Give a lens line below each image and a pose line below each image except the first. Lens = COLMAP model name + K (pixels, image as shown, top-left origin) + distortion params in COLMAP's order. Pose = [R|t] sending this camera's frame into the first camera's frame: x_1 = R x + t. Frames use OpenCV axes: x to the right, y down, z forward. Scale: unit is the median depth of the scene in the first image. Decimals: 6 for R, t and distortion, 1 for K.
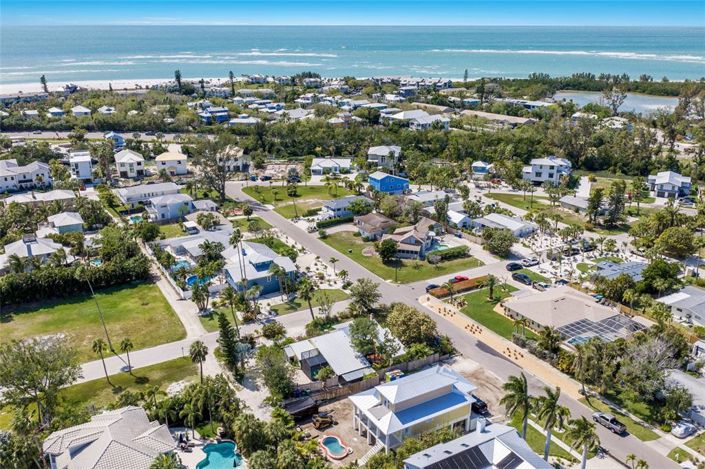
lens RADIAL K [[610.2, 0, 352.5], [0, 610.2, 234.5], [0, 0, 1]] dist [0.007126, -0.010808]
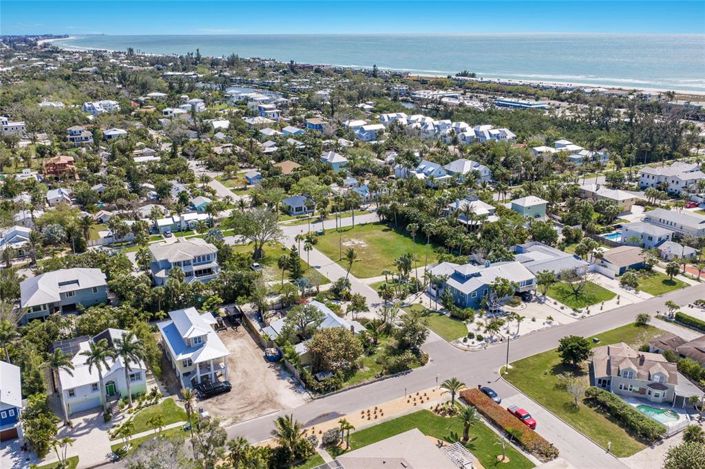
lens RADIAL K [[602.5, 0, 352.5], [0, 602.5, 234.5], [0, 0, 1]] dist [-0.006920, -0.009502]
pose [[-0.029274, 0.315961, -0.948320, 0.537253], [-0.316549, 0.896966, 0.308623, -0.179724], [0.948124, 0.309225, 0.073760, 0.518198]]
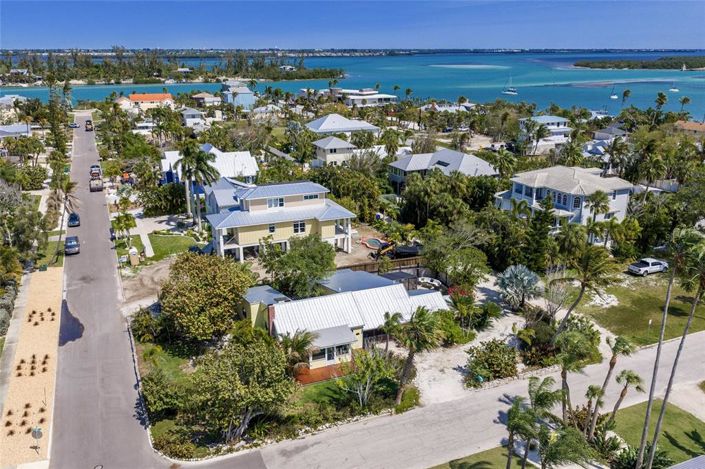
lens RADIAL K [[602.5, 0, 352.5], [0, 602.5, 234.5], [0, 0, 1]] dist [-0.006920, -0.009502]
pose [[-0.993363, -0.031340, 0.110670, -0.046176], [0.039397, 0.811256, 0.583362, -0.101237], [-0.108064, 0.583851, -0.804637, 0.778786]]
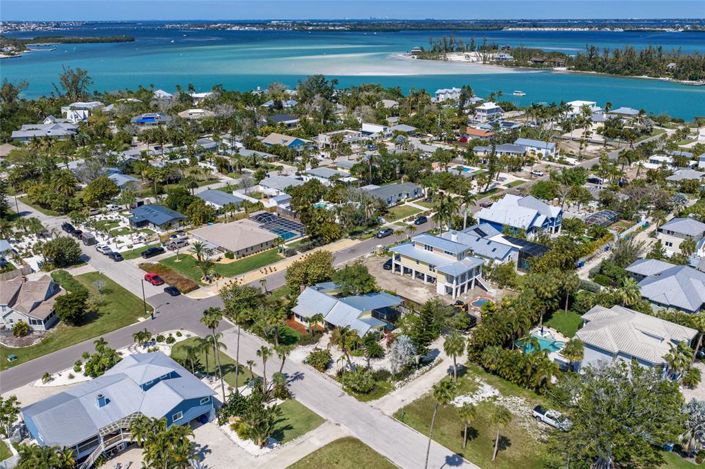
lens RADIAL K [[608.1, 0, 352.5], [0, 608.1, 234.5], [0, 0, 1]] dist [0.024626, -0.004356]
pose [[-0.266467, -0.323783, 0.907833, -0.483537], [0.312056, 0.862175, 0.399093, -0.171156], [-0.911930, 0.389640, -0.128703, 0.599753]]
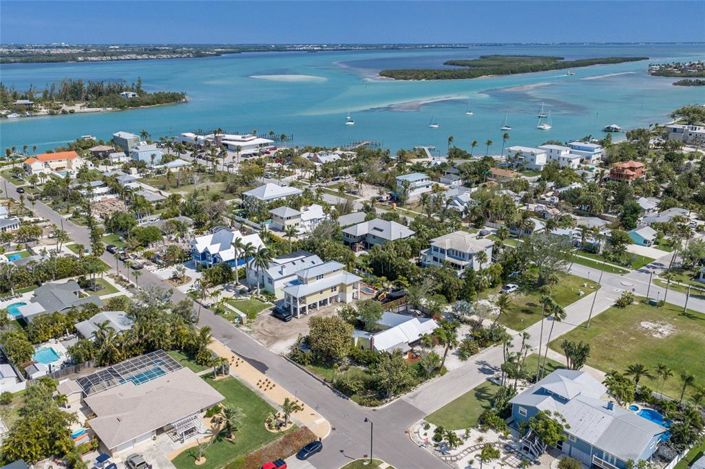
lens RADIAL K [[588.5, 0, 352.5], [0, 588.5, 234.5], [0, 0, 1]] dist [0.002306, -0.008775]
pose [[-0.980158, 0.065056, -0.187239, 0.135303], [-0.059047, 0.805895, 0.589107, -0.332607], [0.189219, 0.588473, -0.786063, 0.967752]]
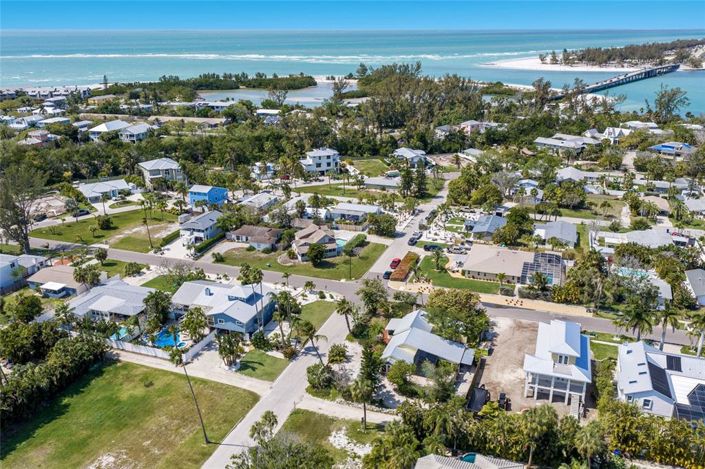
lens RADIAL K [[588.5, 0, 352.5], [0, 588.5, 234.5], [0, 0, 1]] dist [0.002306, -0.008775]
pose [[0.762404, -0.213853, 0.610744, -0.379097], [0.209636, 0.974539, 0.079544, -0.055011], [-0.612204, 0.067389, 0.787823, 0.150151]]
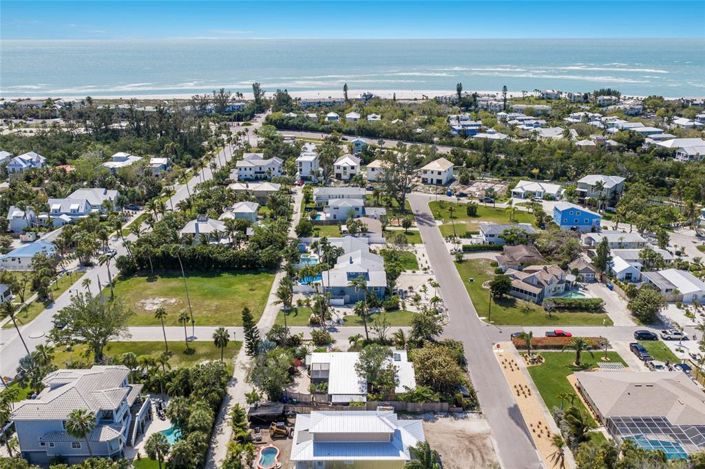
lens RADIAL K [[608.1, 0, 352.5], [0, 608.1, 234.5], [0, 0, 1]] dist [0.024626, -0.004356]
pose [[0.864981, 0.151669, -0.478334, 0.227732], [-0.160762, 0.986744, 0.022166, -0.027425], [0.475356, 0.057724, 0.877898, 0.068054]]
